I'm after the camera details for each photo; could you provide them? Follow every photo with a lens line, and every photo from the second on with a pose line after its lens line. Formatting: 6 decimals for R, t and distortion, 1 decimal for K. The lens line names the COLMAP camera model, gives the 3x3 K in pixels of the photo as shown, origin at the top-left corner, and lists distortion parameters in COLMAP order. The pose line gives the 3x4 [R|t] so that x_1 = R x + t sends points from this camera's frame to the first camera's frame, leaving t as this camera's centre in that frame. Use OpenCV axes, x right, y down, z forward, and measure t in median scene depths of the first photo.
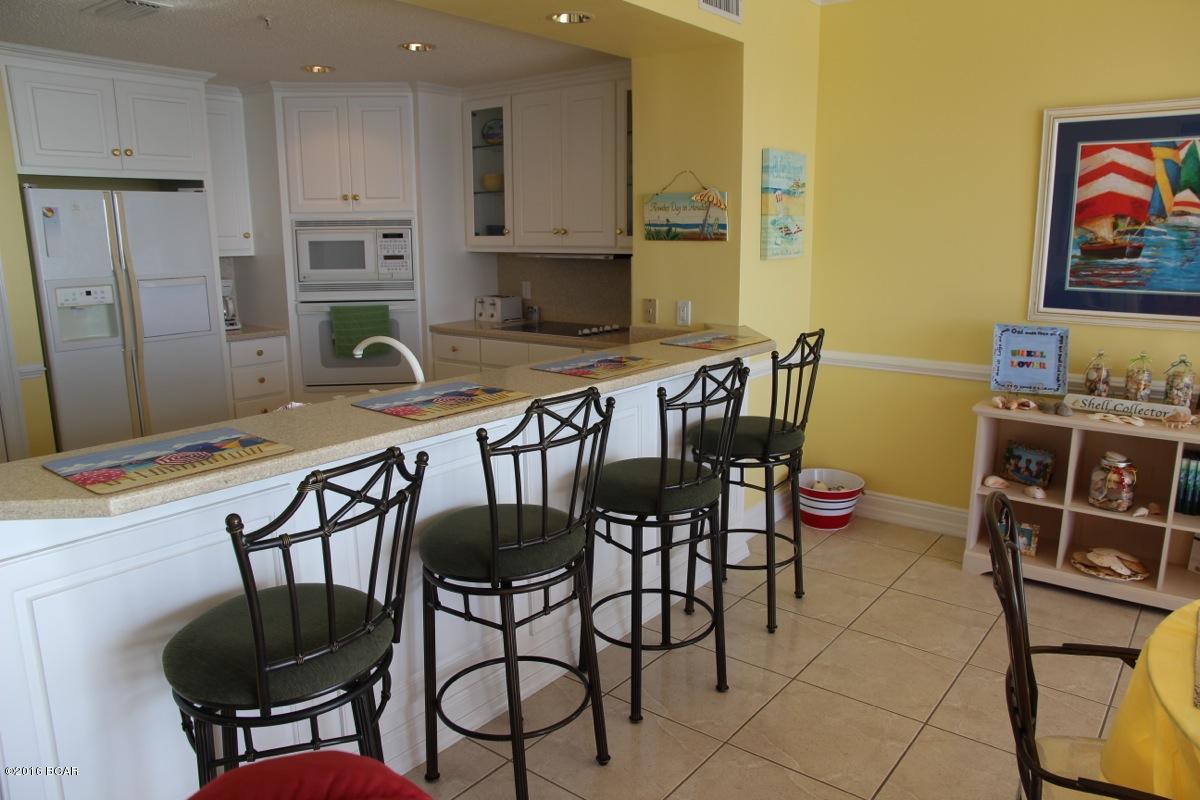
lens RADIAL K [[841.5, 0, 618.7], [0, 841.5, 398.9], [0, 0, 1]] dist [-0.110209, 0.089751]
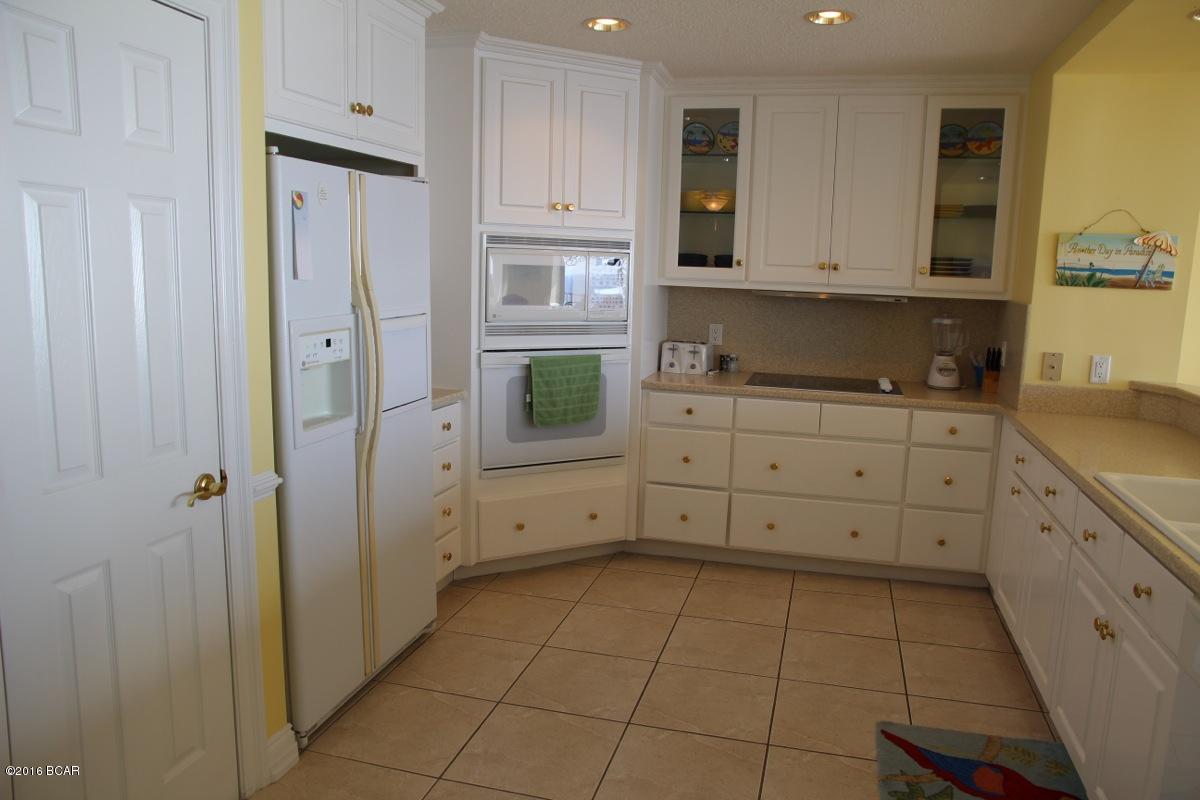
lens RADIAL K [[841.5, 0, 618.7], [0, 841.5, 398.9], [0, 0, 1]] dist [-0.110209, 0.089751]
pose [[0.919632, -0.029172, 0.391695, -0.806619], [0.042685, 0.998755, -0.025833, -0.077598], [-0.390454, 0.040476, 0.919732, 0.446940]]
